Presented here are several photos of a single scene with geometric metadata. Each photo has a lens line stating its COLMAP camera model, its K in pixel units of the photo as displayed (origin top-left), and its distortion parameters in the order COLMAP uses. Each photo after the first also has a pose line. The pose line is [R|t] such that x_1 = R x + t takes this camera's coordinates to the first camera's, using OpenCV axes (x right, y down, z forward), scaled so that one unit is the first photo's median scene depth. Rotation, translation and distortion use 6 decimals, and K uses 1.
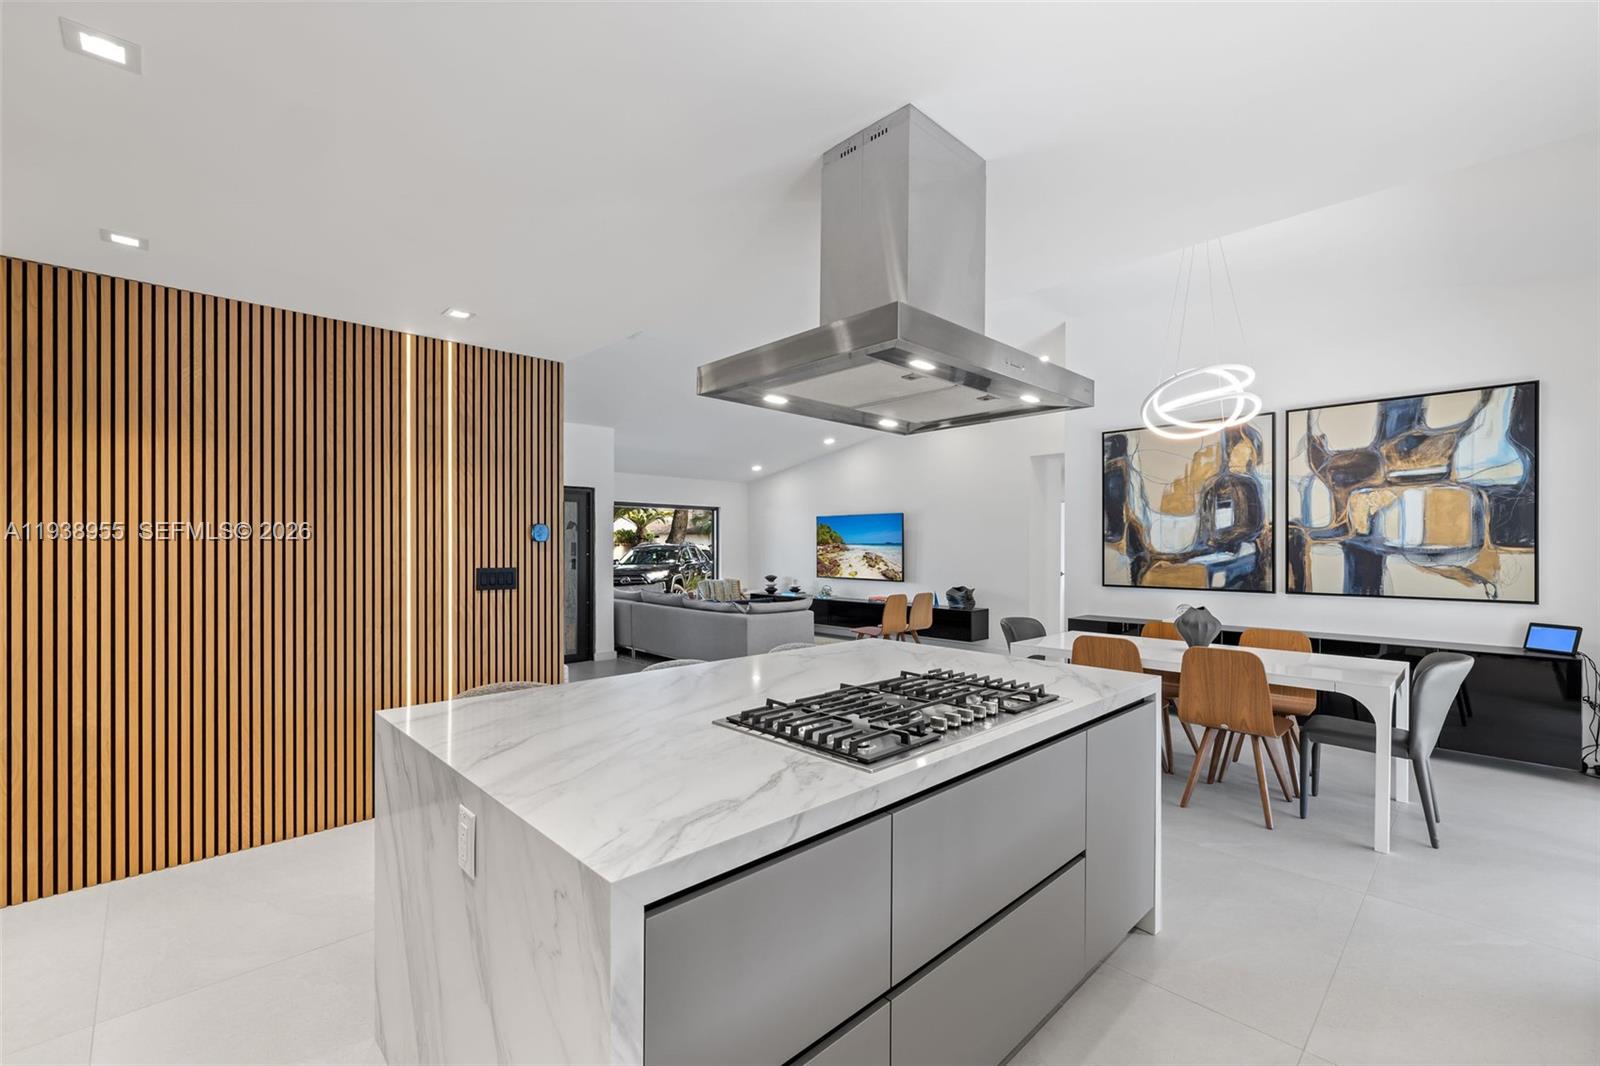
lens RADIAL K [[684.4, 0, 789.8], [0, 684.4, 549.3], [0, 0, 1]] dist [0.001732, -0.000195]
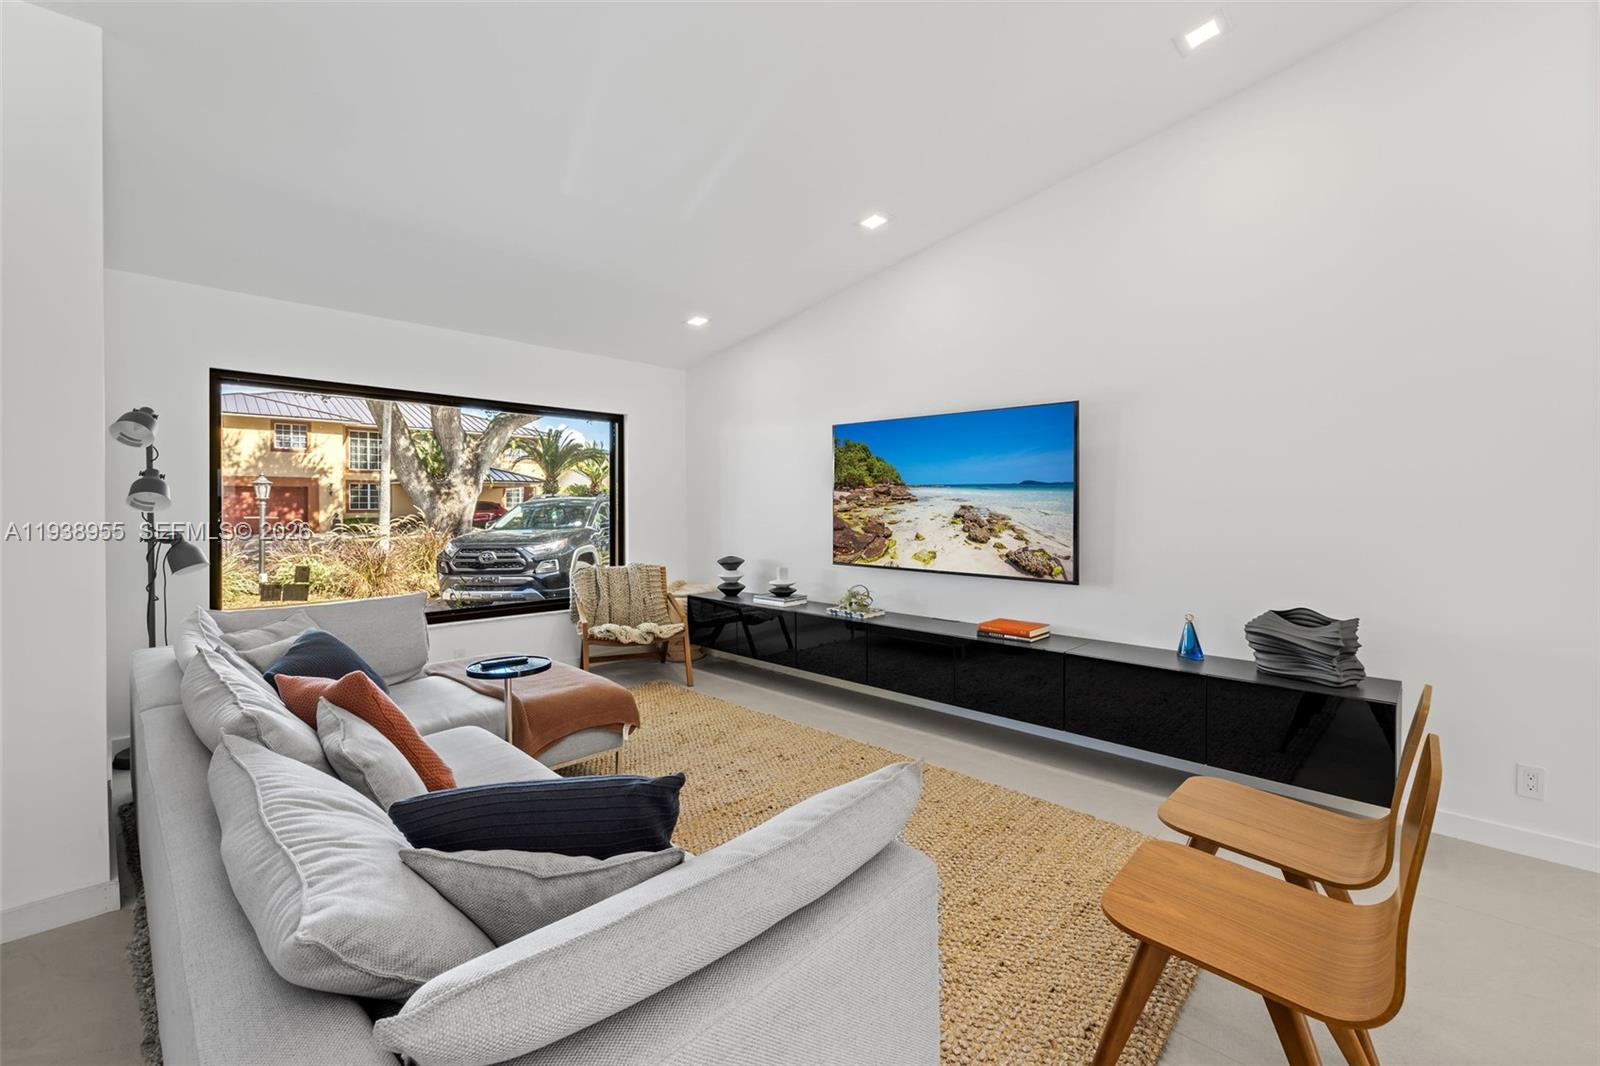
lens RADIAL K [[674.1, 0, 800.9], [0, 674.1, 506.3], [0, 0, 1]] dist [-0.000976, -0.000126]
pose [[0.998758, -0.002687, 0.049747, -0.005746], [0.002766, 0.999995, -0.001506, 0.009071], [-0.049743, 0.001641, 0.998761, 1.102818]]
